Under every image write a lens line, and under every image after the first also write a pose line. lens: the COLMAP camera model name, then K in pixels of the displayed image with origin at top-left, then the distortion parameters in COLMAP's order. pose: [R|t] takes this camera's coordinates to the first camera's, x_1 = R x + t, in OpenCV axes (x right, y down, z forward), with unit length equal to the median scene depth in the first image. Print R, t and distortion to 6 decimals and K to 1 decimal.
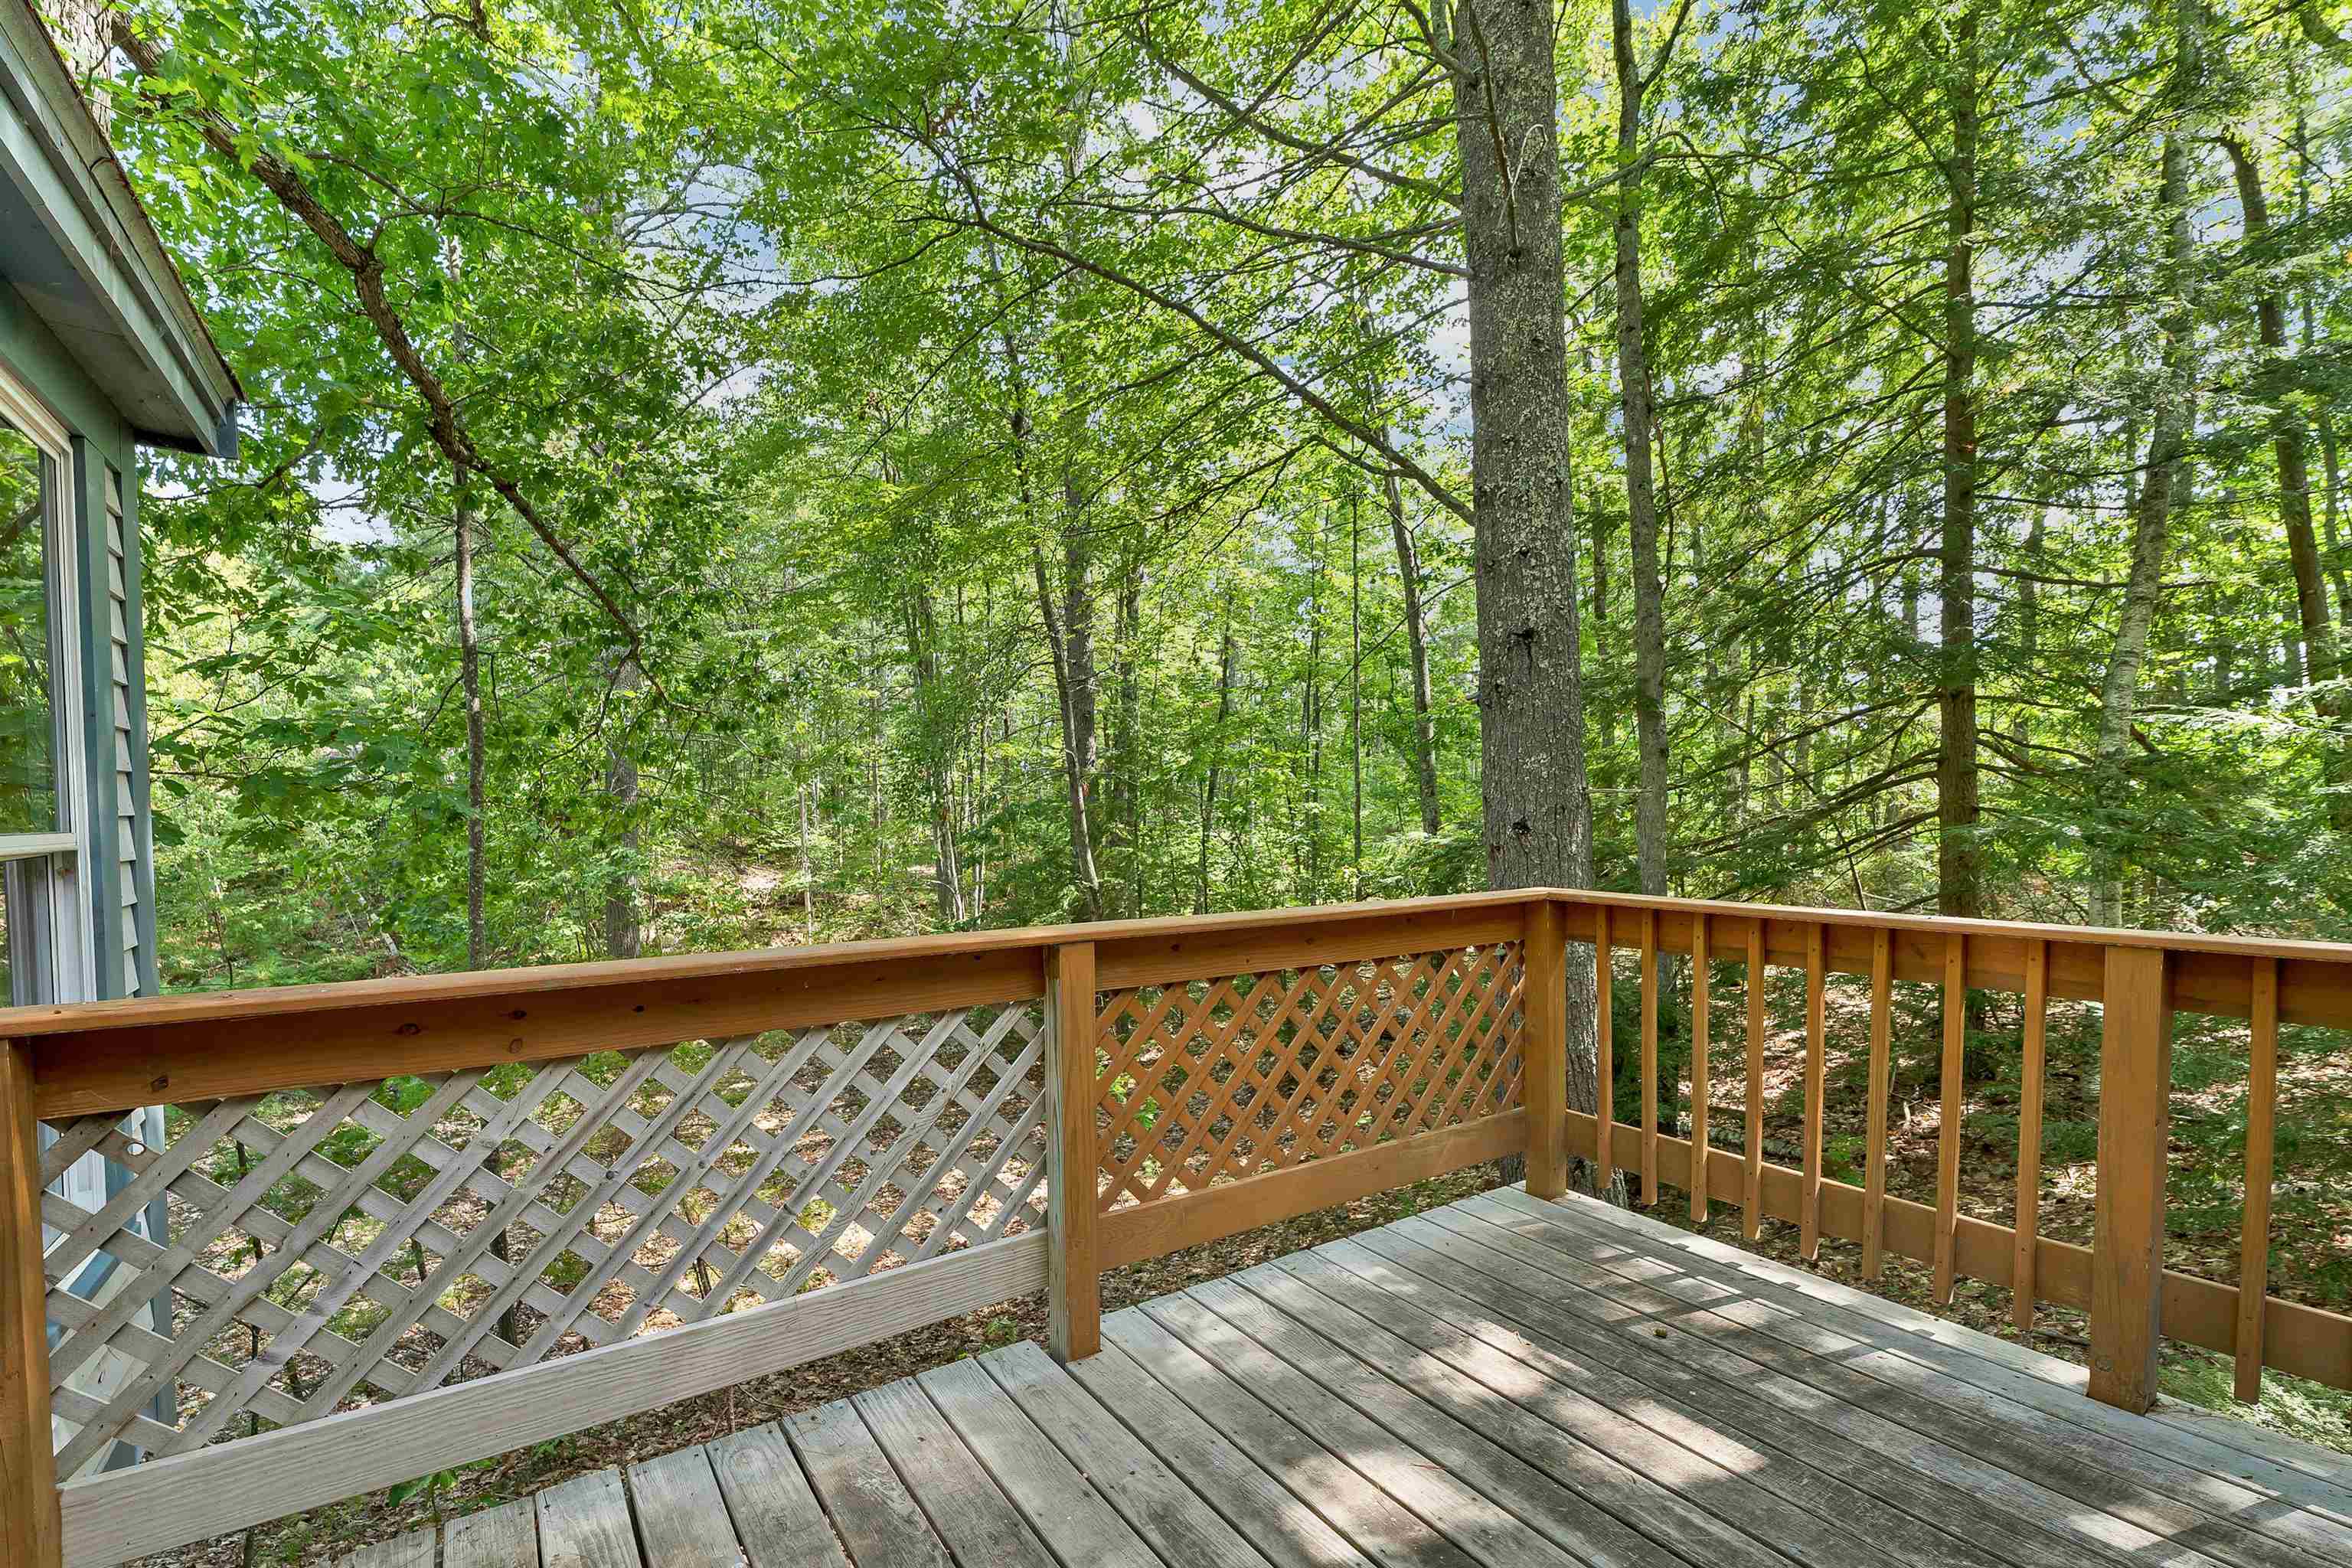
lens RADIAL K [[970.8, 0, 1174.3], [0, 970.8, 846.8], [0, 0, 1]] dist [-0.000751, -0.000138]
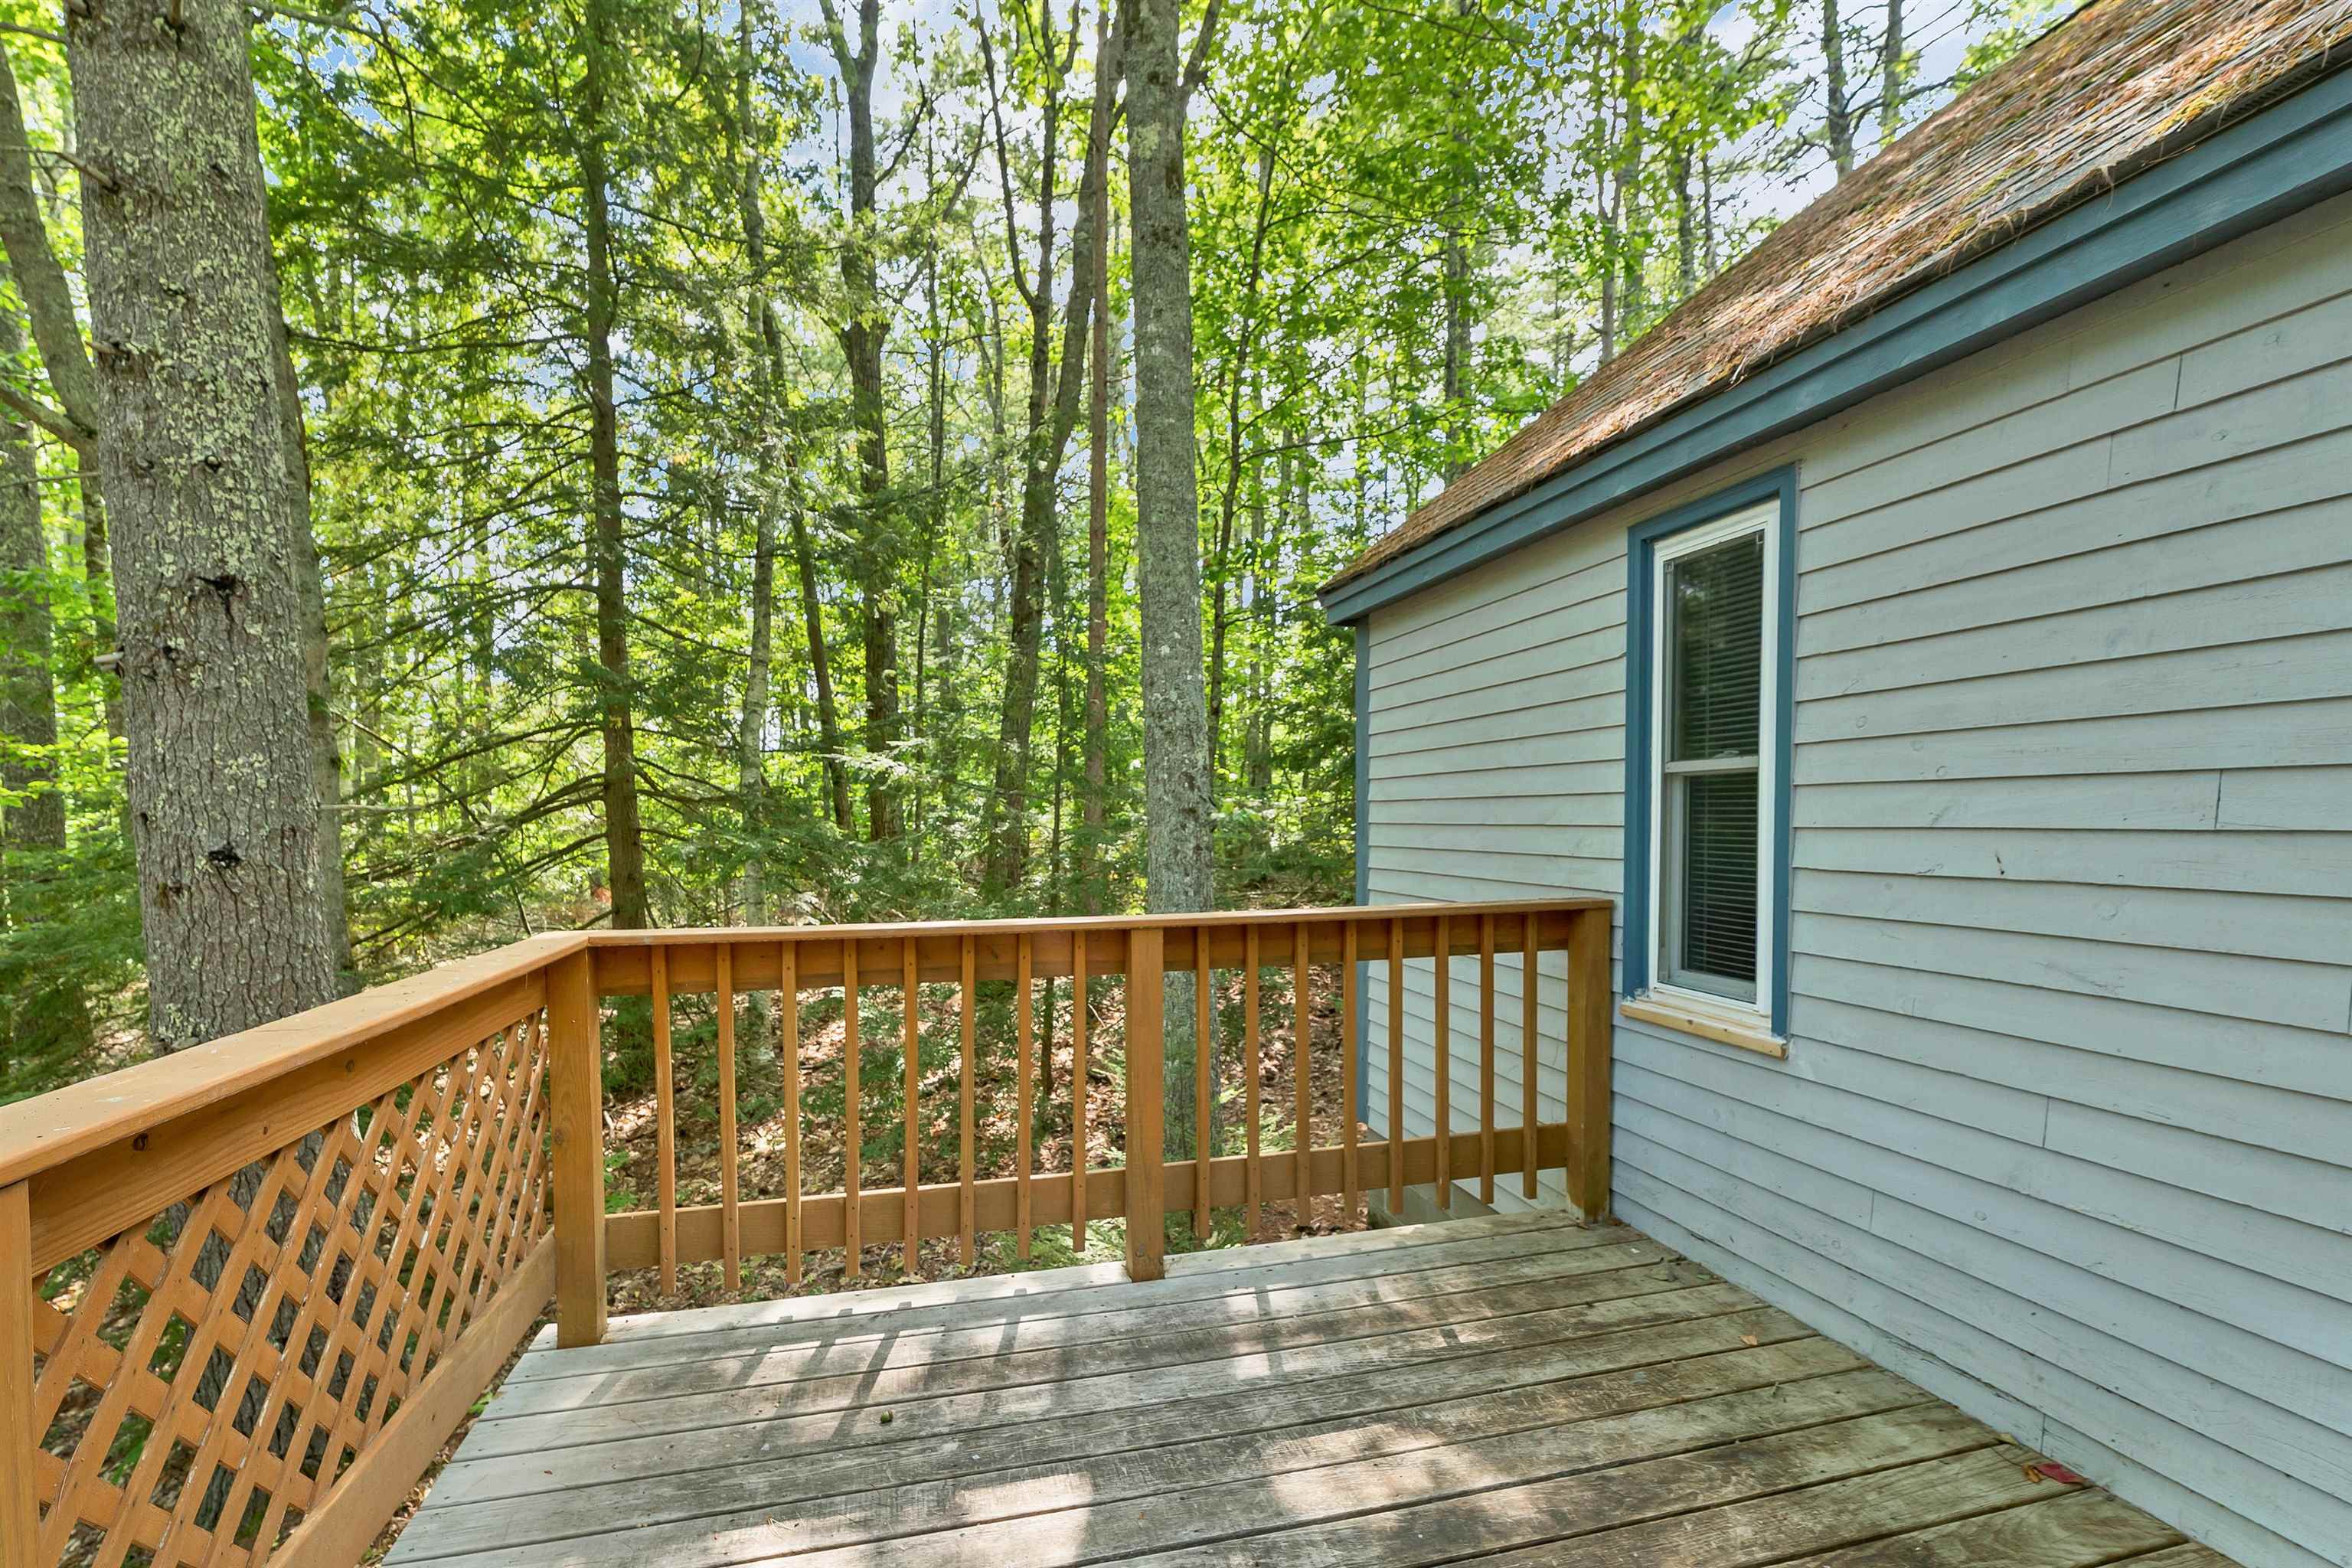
lens RADIAL K [[1007.0, 0, 1171.5], [0, 1007.0, 857.2], [0, 0, 1]] dist [0.001162, 0.000206]
pose [[0.379569, -0.028114, 0.924736, -0.165157], [0.040657, 0.999079, 0.013687, -0.007657], [-0.924270, 0.032402, 0.380363, 0.277629]]
